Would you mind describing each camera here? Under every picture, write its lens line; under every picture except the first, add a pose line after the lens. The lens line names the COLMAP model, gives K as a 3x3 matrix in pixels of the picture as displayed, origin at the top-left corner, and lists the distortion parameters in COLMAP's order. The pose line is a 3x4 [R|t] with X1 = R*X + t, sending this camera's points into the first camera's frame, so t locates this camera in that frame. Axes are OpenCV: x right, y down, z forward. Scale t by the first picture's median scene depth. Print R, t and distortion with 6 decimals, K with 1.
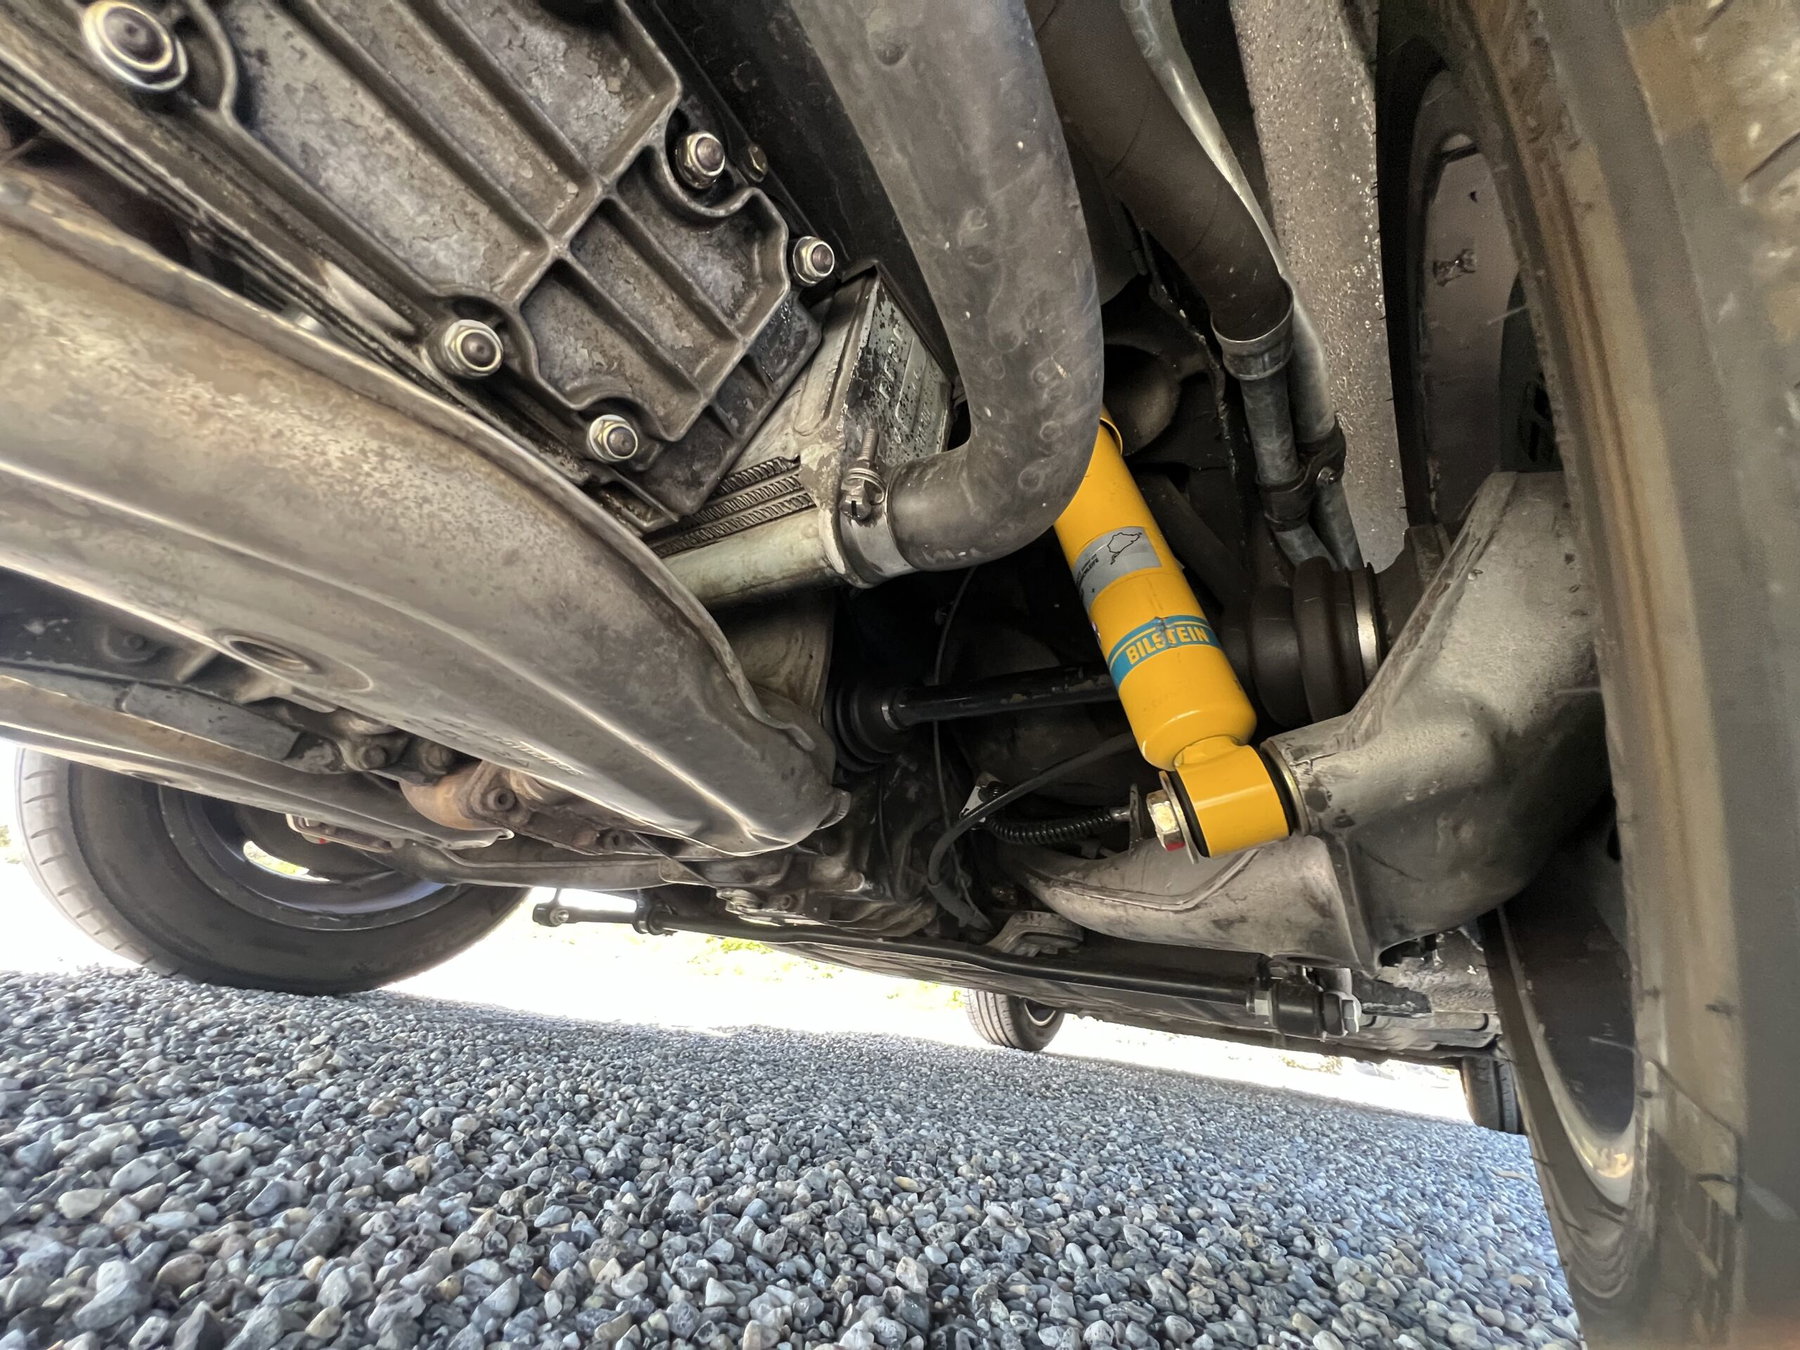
lens RADIAL K [[720.1, 0, 900.0], [0, 720.1, 675.0], [0, 0, 1]] dist [-0.001094, 0.000216]
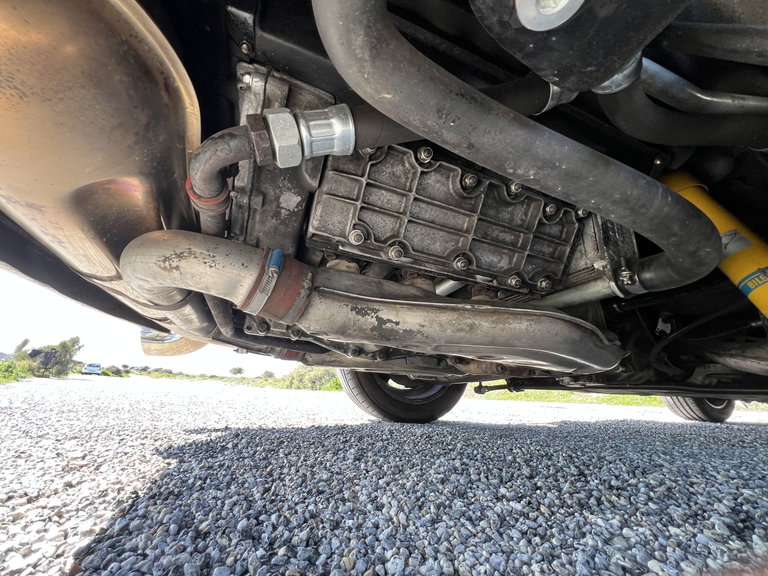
lens RADIAL K [[307.2, 0, 384.0], [0, 307.2, 288.0], [0, 0, 1]] dist [-0.001094, 0.000216]
pose [[0.816063, -0.287754, -0.501238, -0.100983], [0.309423, 0.950013, -0.041620, -0.182617], [0.488159, -0.121130, 0.864308, -0.297155]]
